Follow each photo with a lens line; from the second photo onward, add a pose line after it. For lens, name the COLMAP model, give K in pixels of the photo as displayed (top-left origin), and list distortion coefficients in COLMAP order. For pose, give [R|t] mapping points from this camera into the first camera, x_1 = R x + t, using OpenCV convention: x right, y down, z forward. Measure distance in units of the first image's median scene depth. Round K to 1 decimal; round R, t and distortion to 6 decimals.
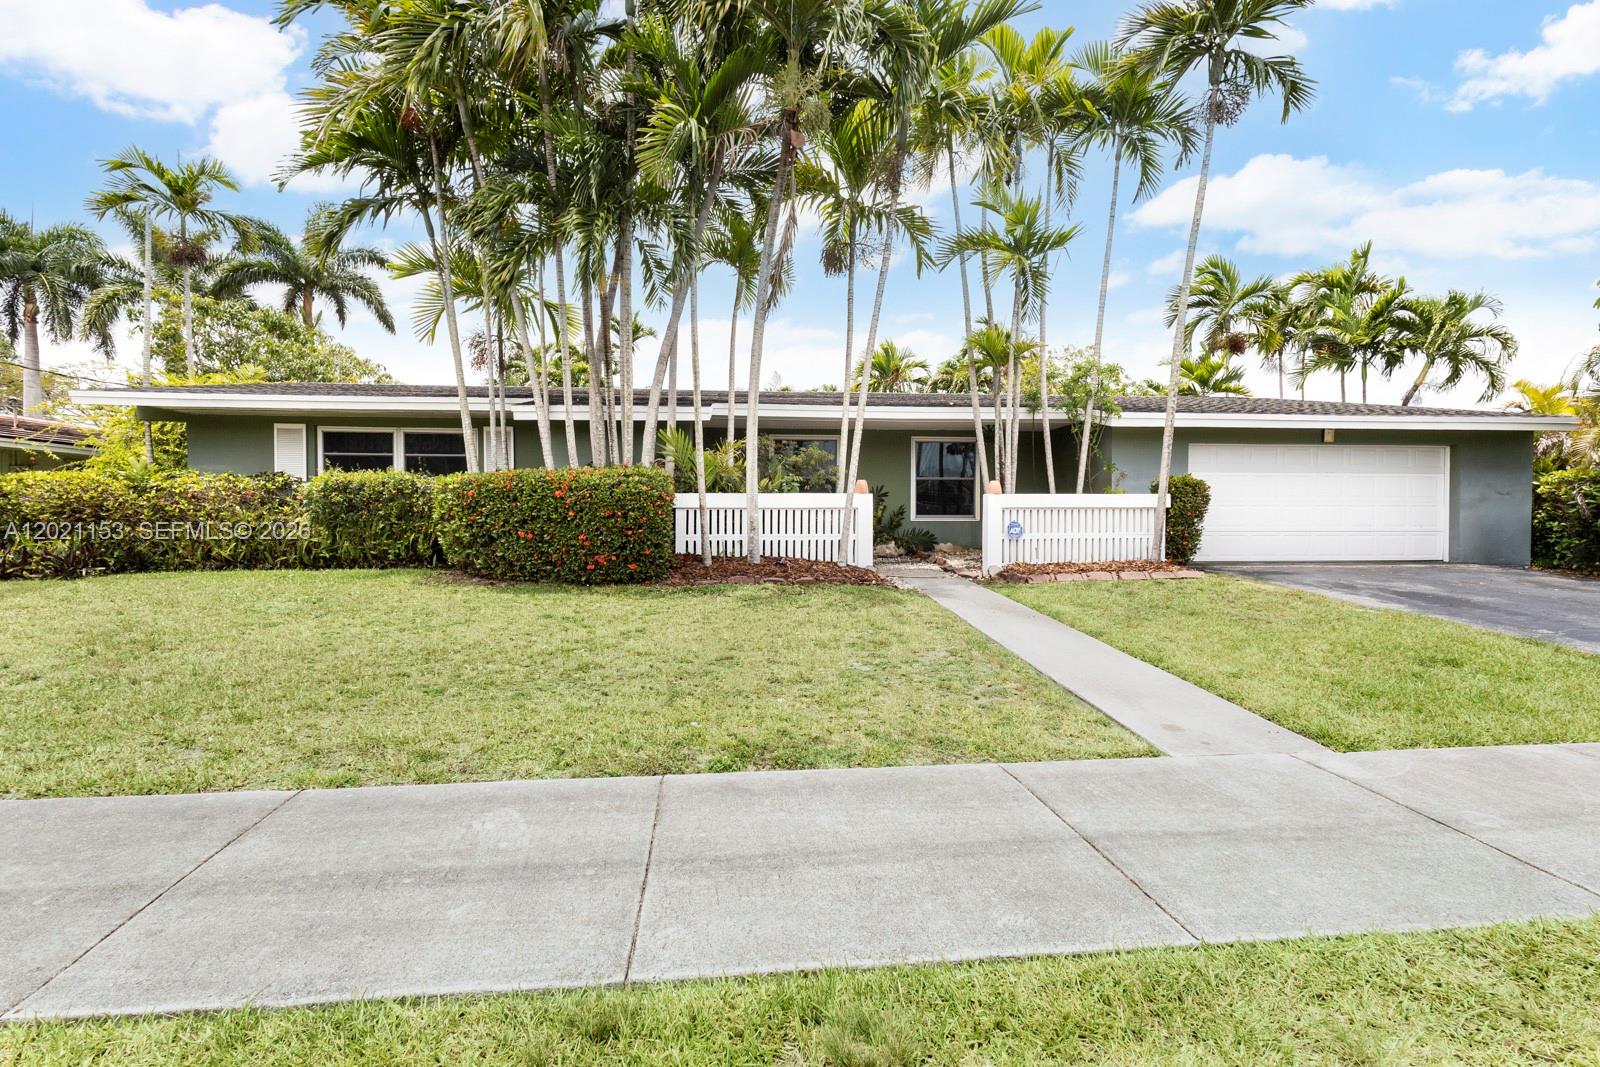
lens RADIAL K [[735.5, 0, 799.3], [0, 735.5, 535.3], [0, 0, 1]] dist [0.002123, 0.001153]
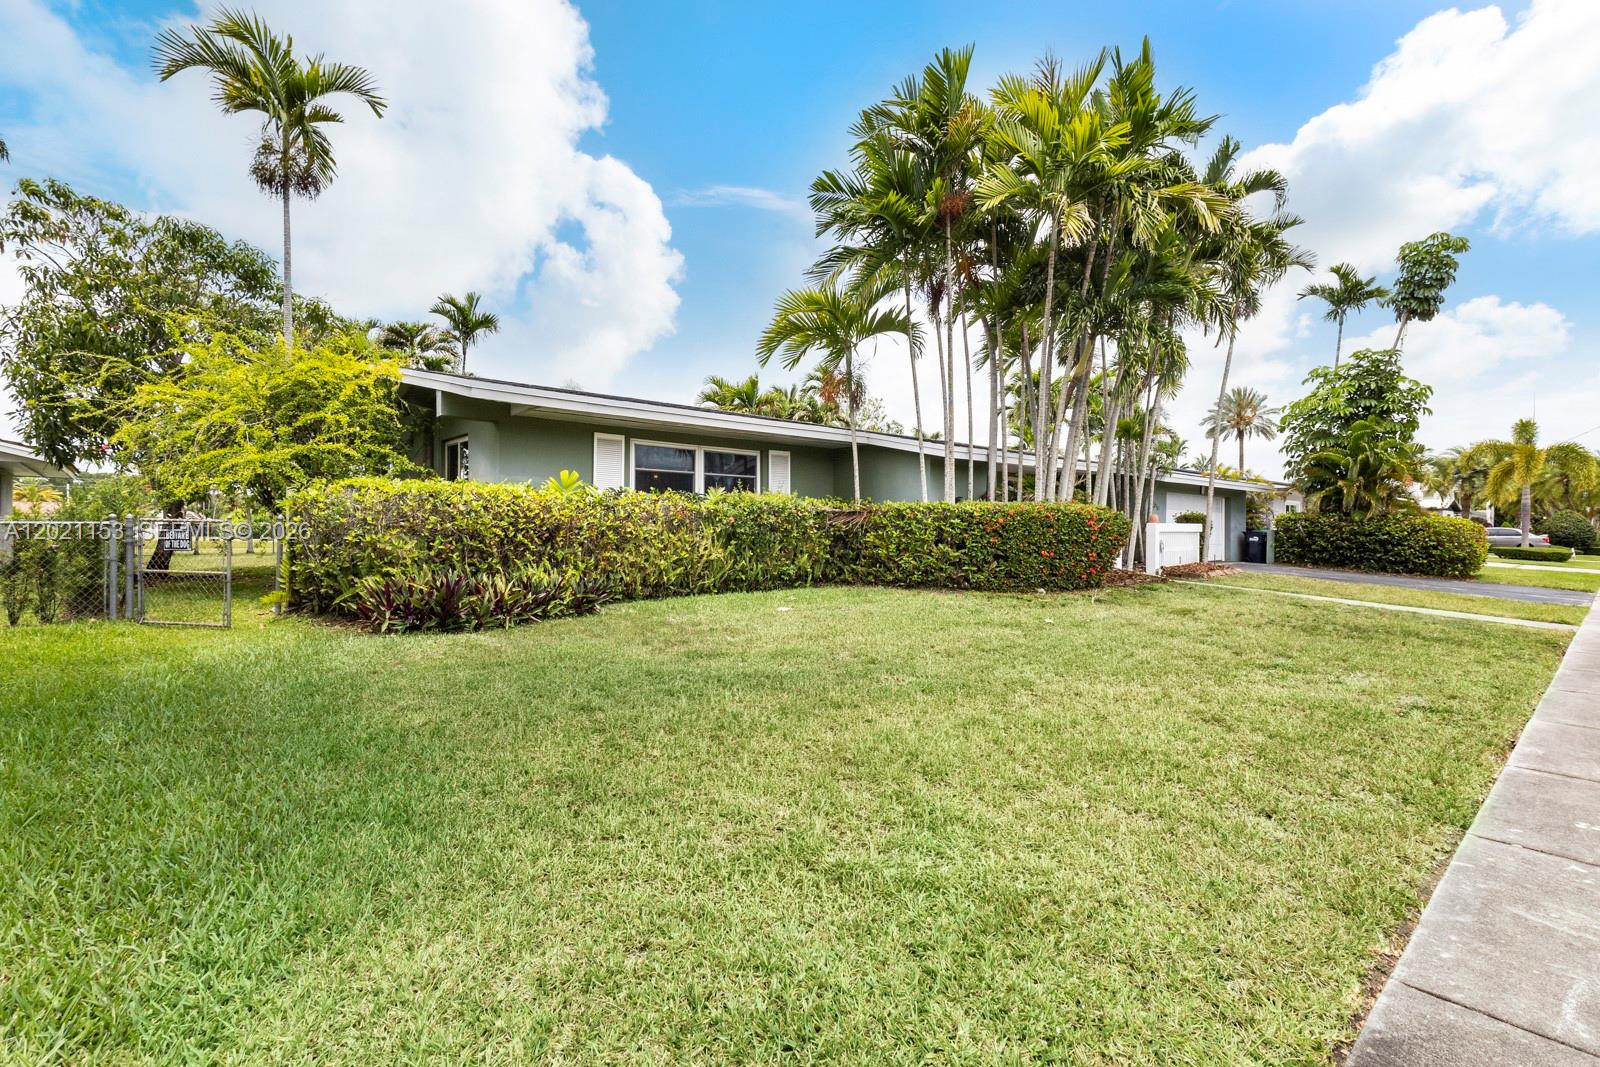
lens RADIAL K [[735.5, 0, 800.6], [0, 735.5, 534.7], [0, 0, 1]] dist [0.002123, 0.001153]
pose [[0.812654, 0.000689, 0.582747, -1.190195], [0.005466, 0.999946, -0.008804, -0.021883], [-0.582721, 0.010340, 0.812606, 0.155310]]
